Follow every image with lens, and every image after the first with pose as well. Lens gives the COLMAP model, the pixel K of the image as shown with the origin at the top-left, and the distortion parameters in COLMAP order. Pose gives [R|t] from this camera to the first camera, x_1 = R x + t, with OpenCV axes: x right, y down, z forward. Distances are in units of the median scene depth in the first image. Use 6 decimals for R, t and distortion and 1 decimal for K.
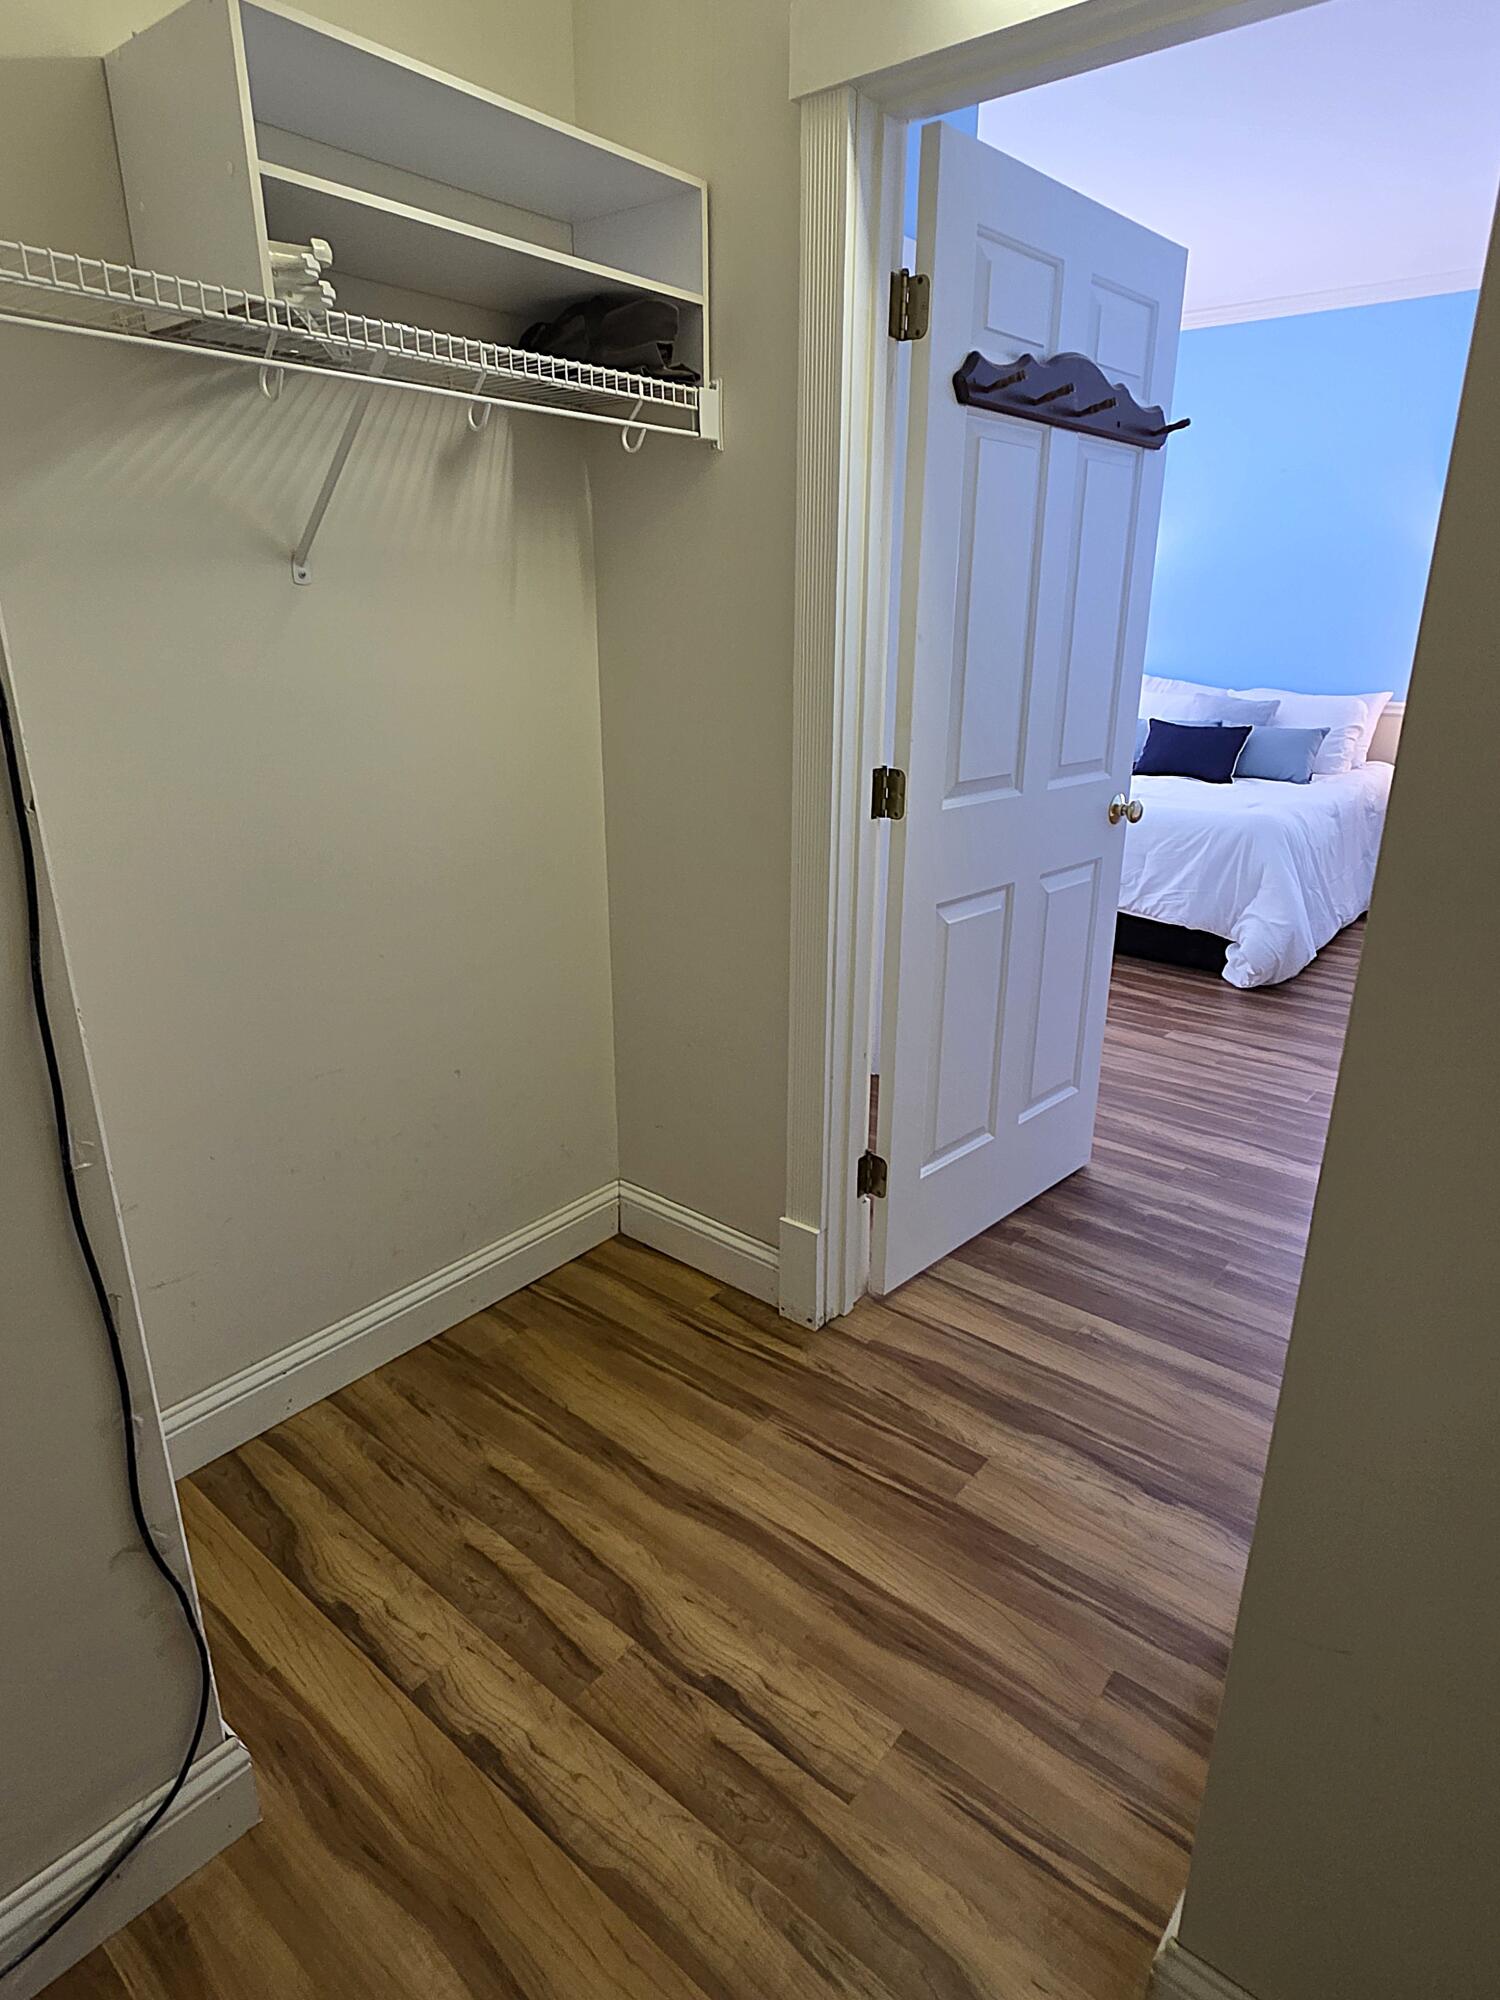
lens RADIAL K [[1145.0, 0, 753.0], [0, 1145.0, 1005.8], [0, 0, 1]] dist [0.000673, -0.001155]
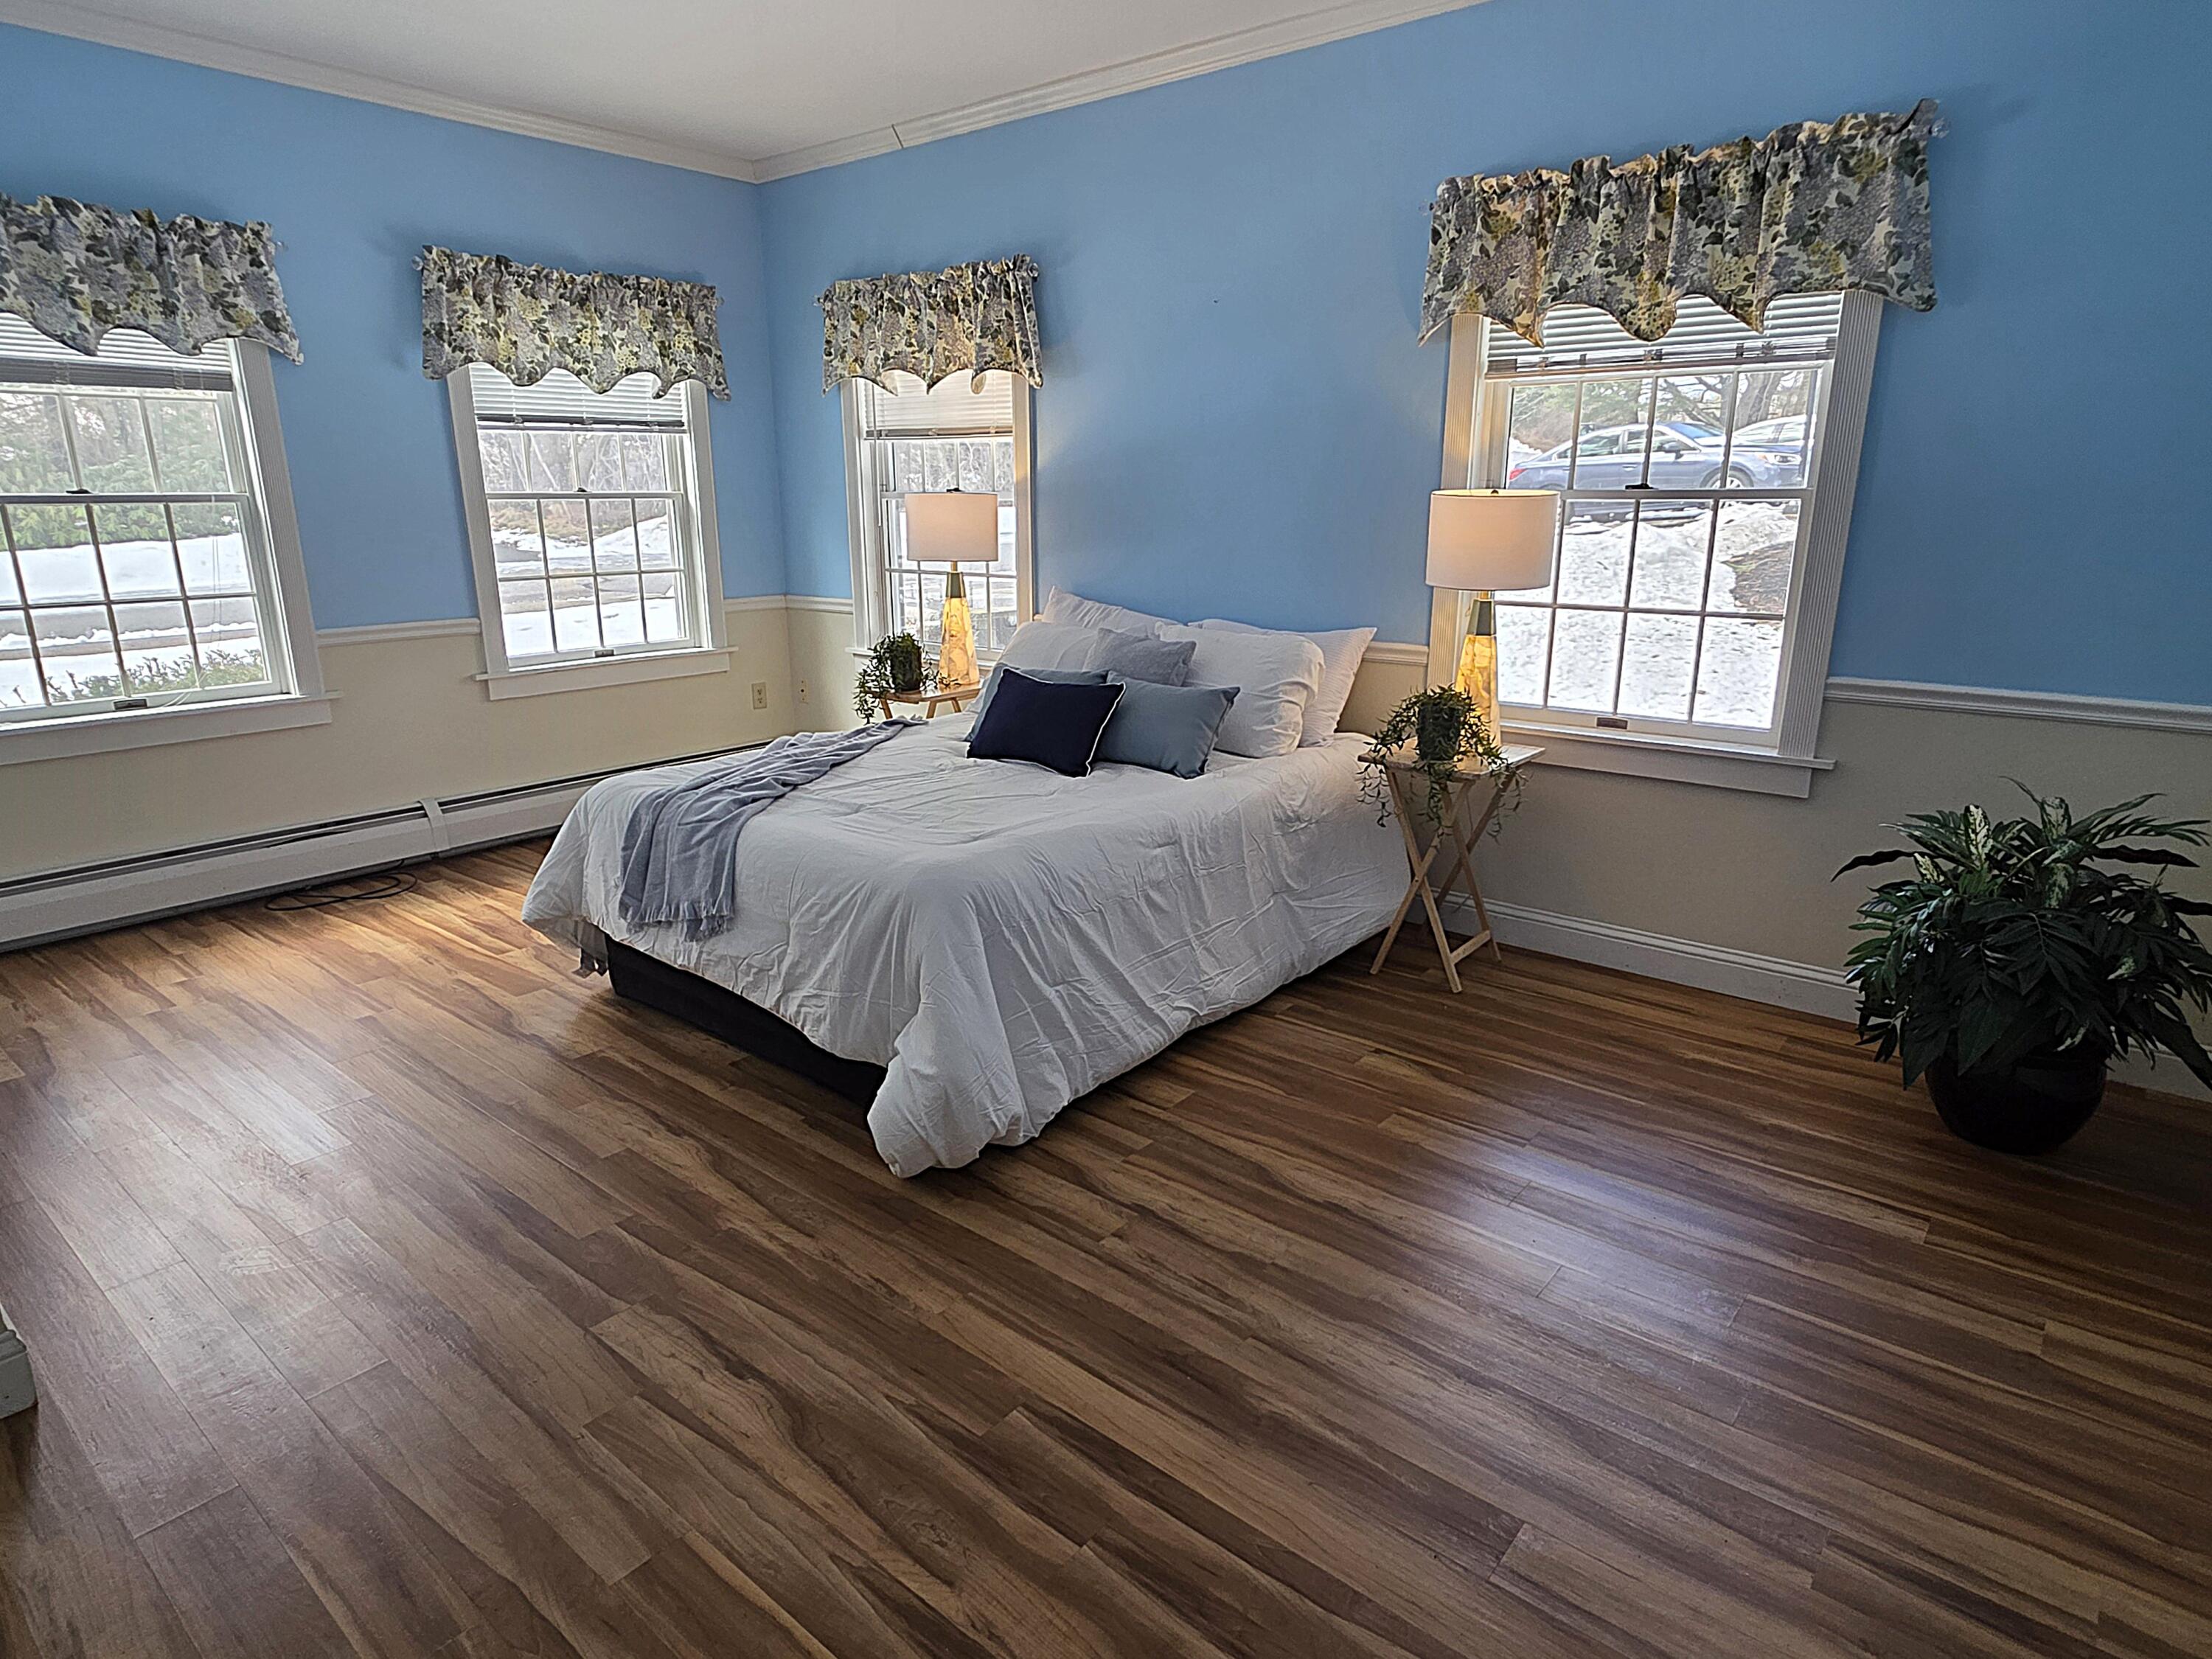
lens RADIAL K [[1266.4, 0, 1110.1], [0, 1266.4, 833.4], [0, 0, 1]] dist [0.000673, -0.001155]
pose [[0.999999, -0.001429, -0.000289, 0.507976], [0.001405, 0.997517, -0.070408, -0.132347], [0.000389, 0.070408, 0.997518, 0.356156]]
